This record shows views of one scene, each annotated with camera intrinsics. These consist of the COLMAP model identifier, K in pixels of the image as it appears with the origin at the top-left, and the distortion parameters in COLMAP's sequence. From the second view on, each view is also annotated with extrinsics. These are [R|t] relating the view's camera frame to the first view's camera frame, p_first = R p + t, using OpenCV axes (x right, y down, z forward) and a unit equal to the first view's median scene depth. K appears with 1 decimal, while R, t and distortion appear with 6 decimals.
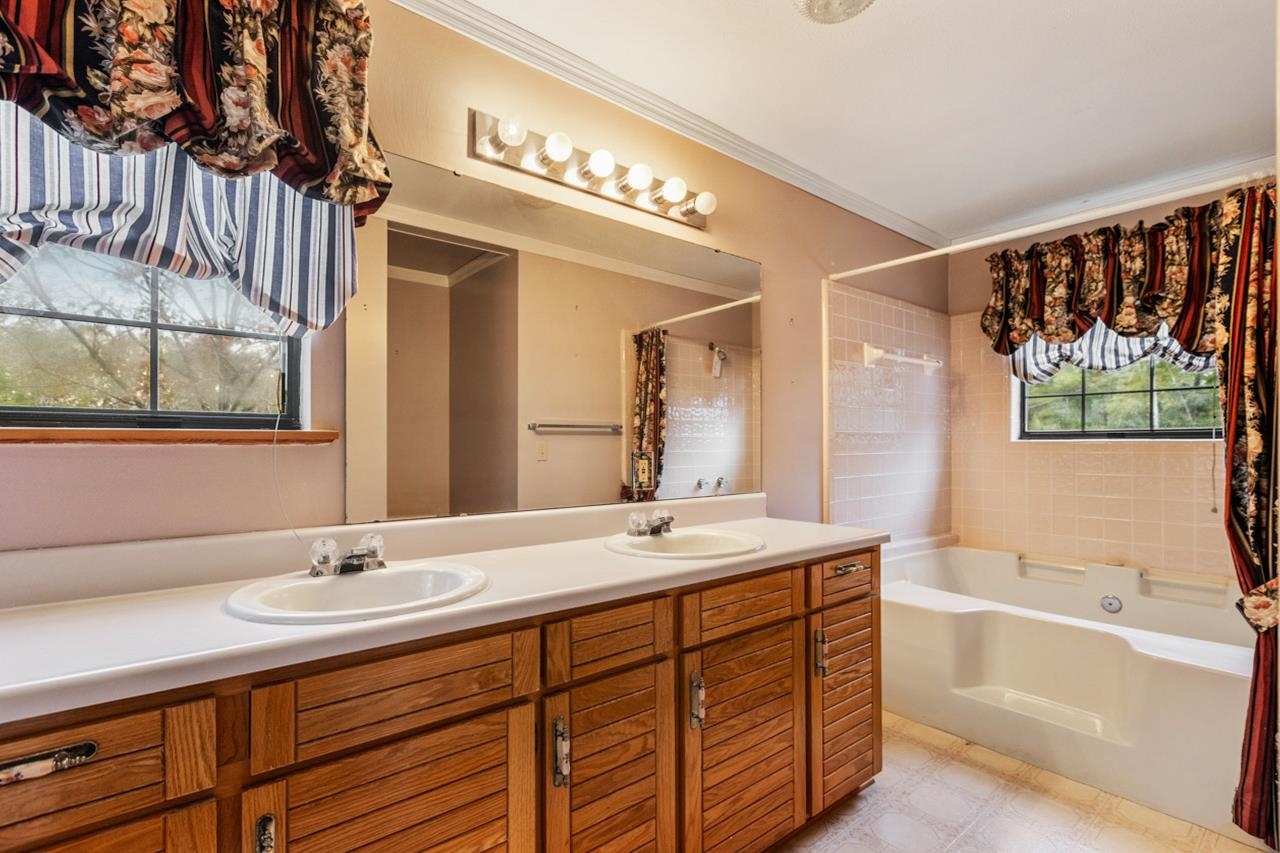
lens RADIAL K [[594.2, 0, 613.5], [0, 594.2, 442.6], [0, 0, 1]] dist [-0.000585, -0.000124]
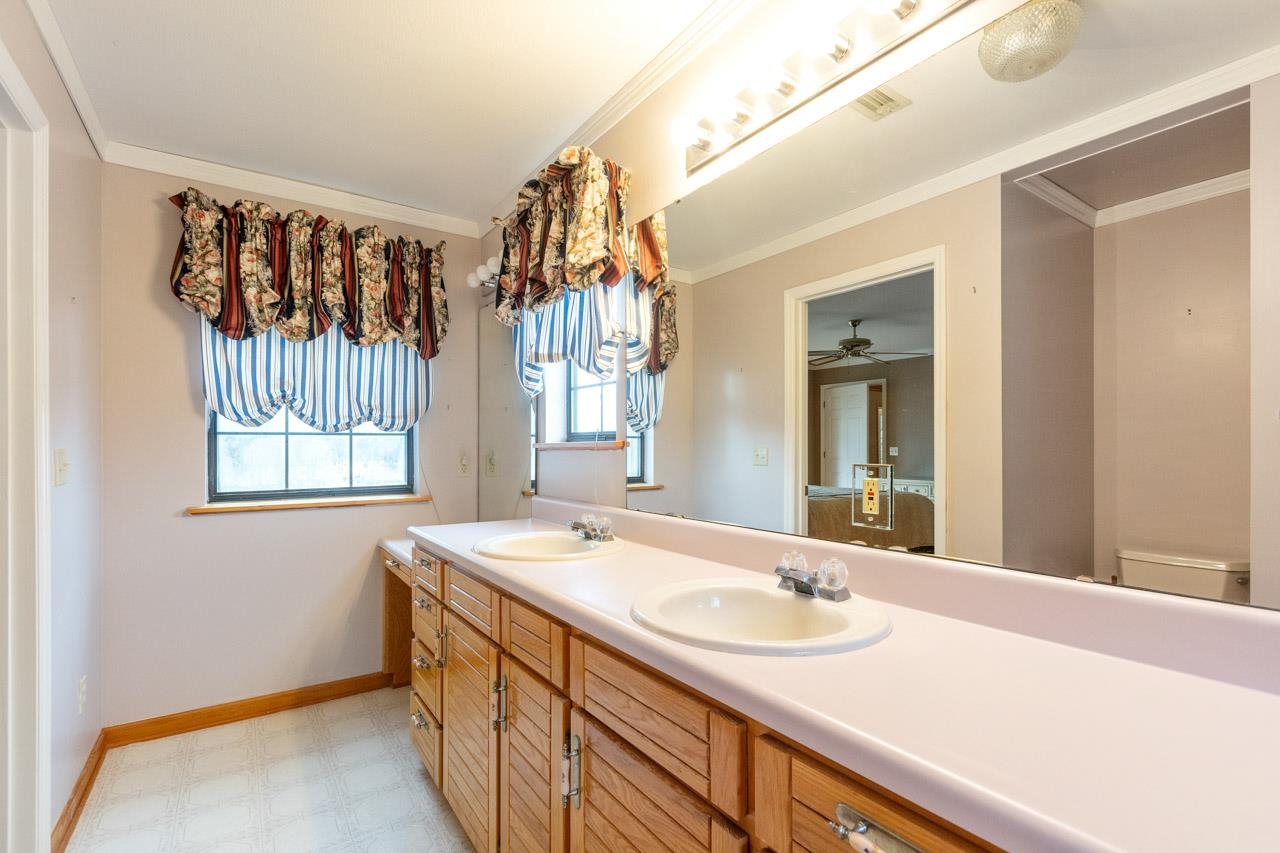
lens RADIAL K [[594.2, 0, 613.5], [0, 594.2, 442.6], [0, 0, 1]] dist [-0.000585, -0.000124]
pose [[-0.069761, -0.000227, -0.997564, 0.978479], [-0.001102, 0.999999, -0.000151, -0.007940], [0.997563, 0.001088, -0.069761, 1.169744]]
